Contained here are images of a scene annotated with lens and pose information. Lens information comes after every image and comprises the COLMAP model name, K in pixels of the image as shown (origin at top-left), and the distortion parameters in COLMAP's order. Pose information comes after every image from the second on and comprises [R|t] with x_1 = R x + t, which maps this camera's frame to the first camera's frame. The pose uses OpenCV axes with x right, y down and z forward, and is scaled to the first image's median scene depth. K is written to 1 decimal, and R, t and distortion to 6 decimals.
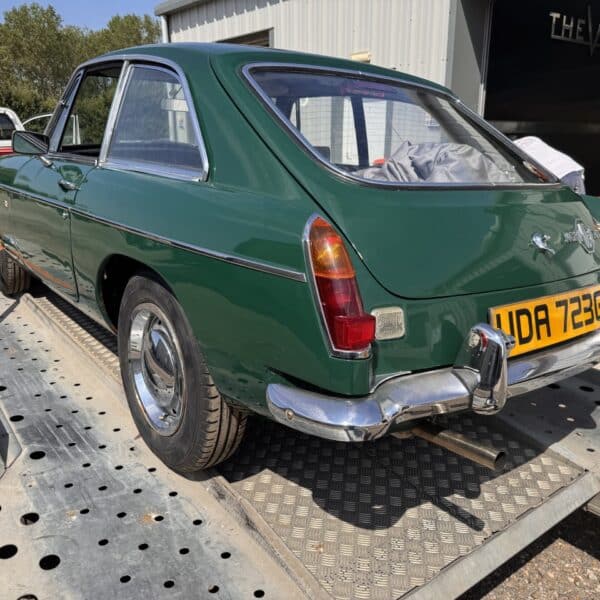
lens RADIAL K [[588.4, 0, 311.7], [0, 588.4, 301.4], [0, 0, 1]] dist [0.158352, -0.340979]
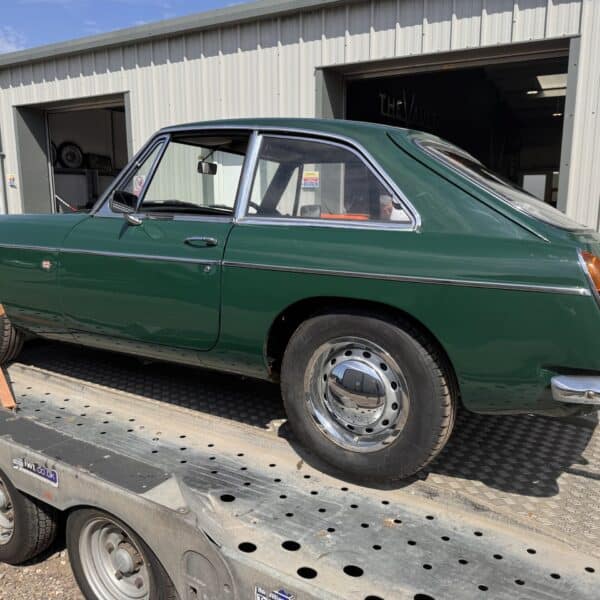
lens RADIAL K [[588.4, 0, 311.7], [0, 588.4, 301.4], [0, 0, 1]] dist [0.158352, -0.340979]
pose [[0.928657, -0.061687, 0.365774, -0.713141], [0.096442, 0.992317, -0.077504, 0.014887], [-0.358183, 0.107250, 0.927471, -0.045339]]
